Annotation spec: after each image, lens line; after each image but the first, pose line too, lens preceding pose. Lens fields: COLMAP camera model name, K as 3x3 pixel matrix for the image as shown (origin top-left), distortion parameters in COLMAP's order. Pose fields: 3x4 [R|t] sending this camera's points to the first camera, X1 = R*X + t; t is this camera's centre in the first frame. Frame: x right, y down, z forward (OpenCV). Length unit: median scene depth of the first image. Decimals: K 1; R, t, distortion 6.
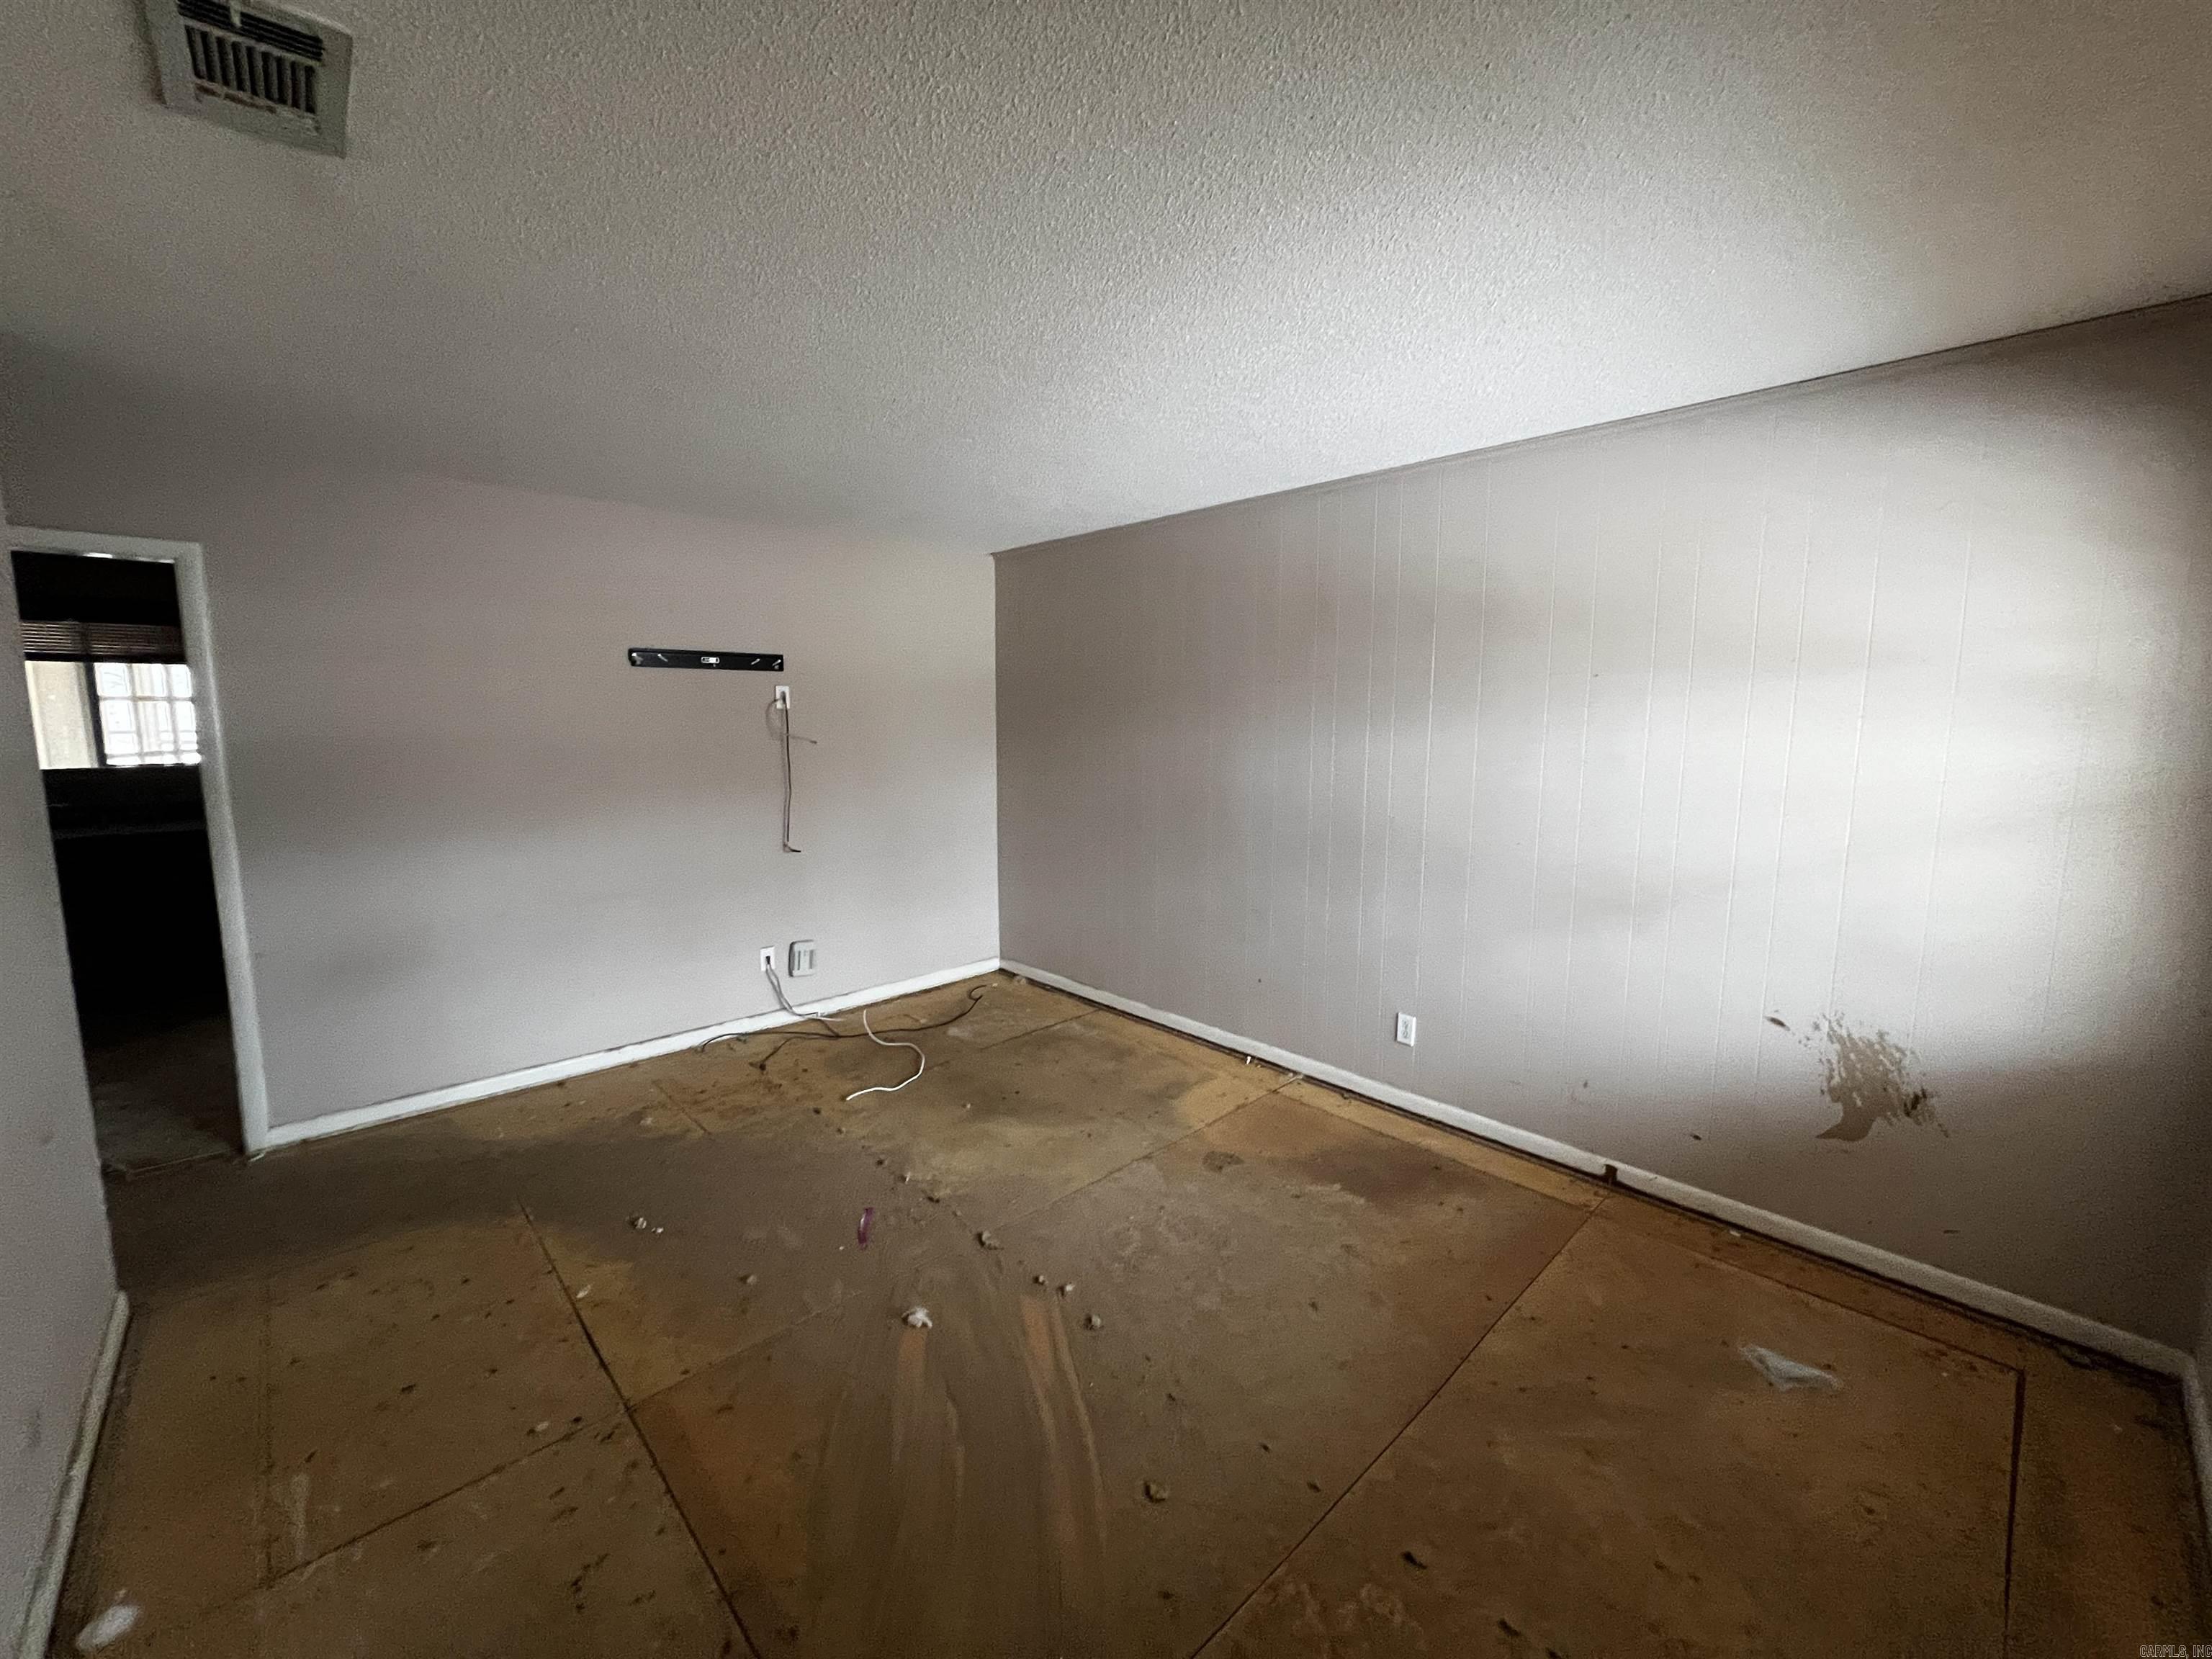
lens RADIAL K [[885.5, 0, 1104.1], [0, 885.5, 825.1], [0, 0, 1]] dist [-0.007904, 0.003594]
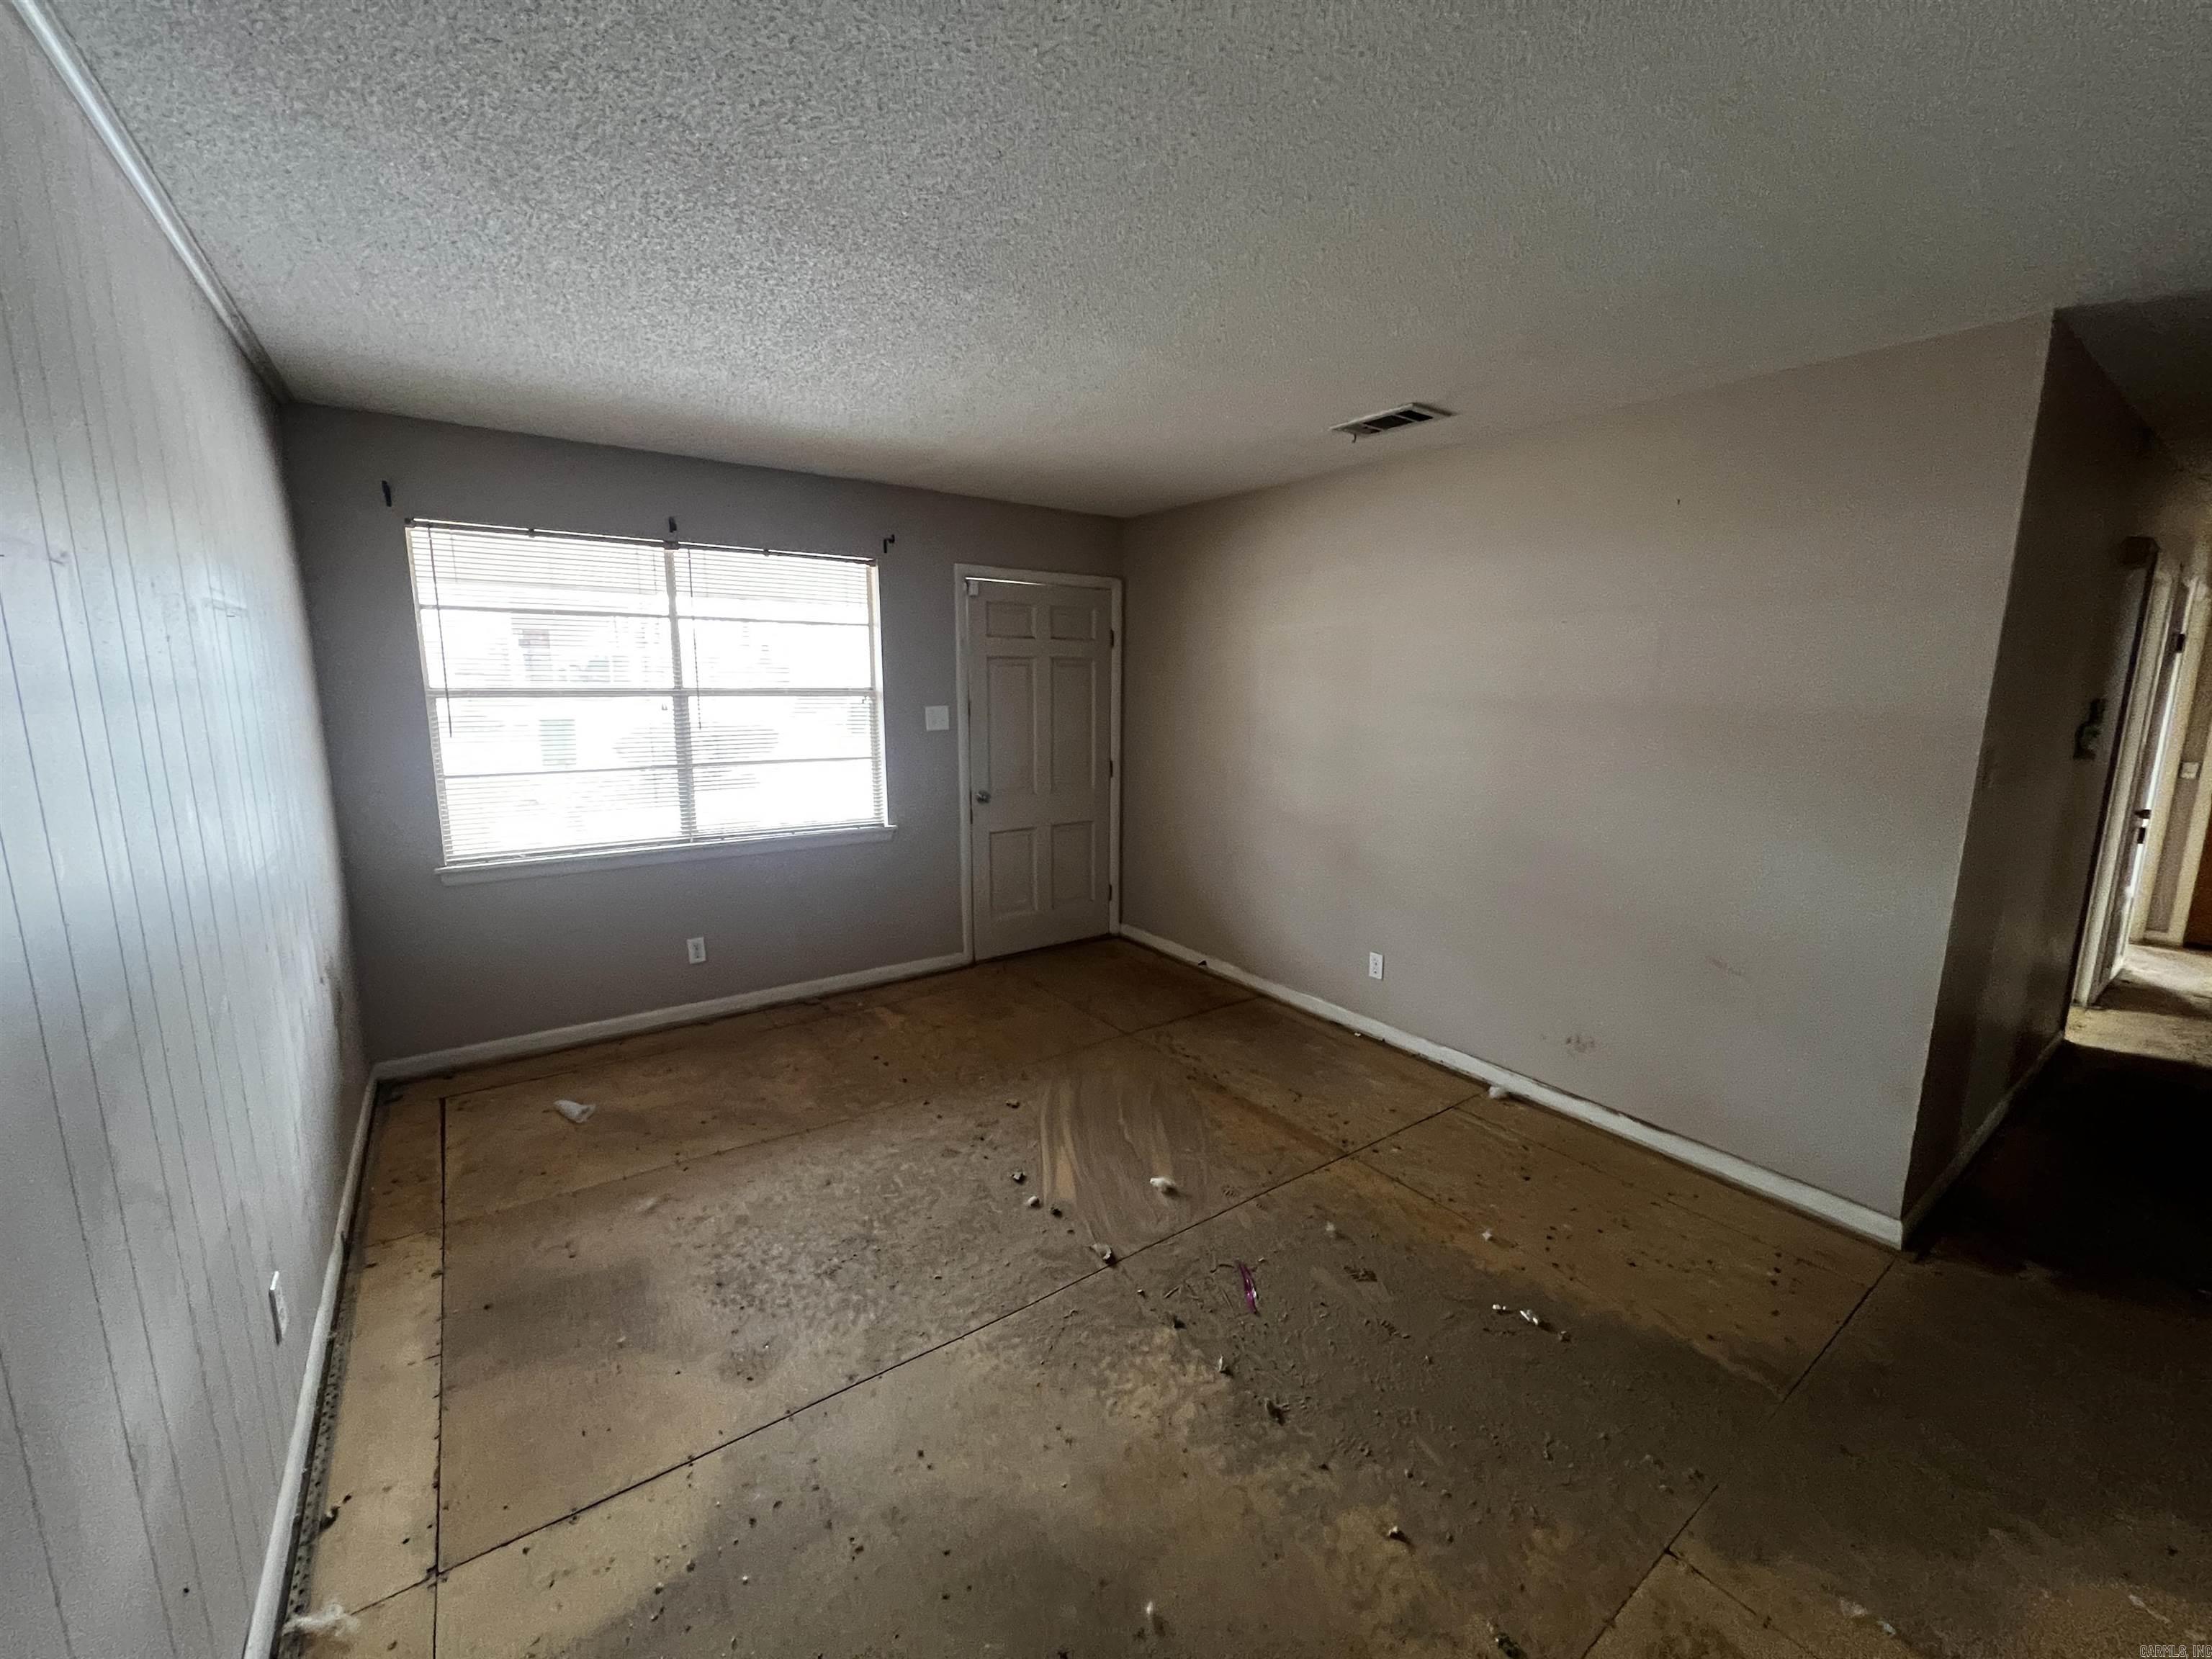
lens RADIAL K [[885.5, 0, 1104.1], [0, 885.5, 825.1], [0, 0, 1]] dist [-0.007904, 0.003594]
pose [[-0.991449, -0.032344, 0.126421, -0.289124], [0.005759, 0.957007, 0.290009, -0.277160], [-0.130365, 0.288257, -0.948637, 2.163253]]
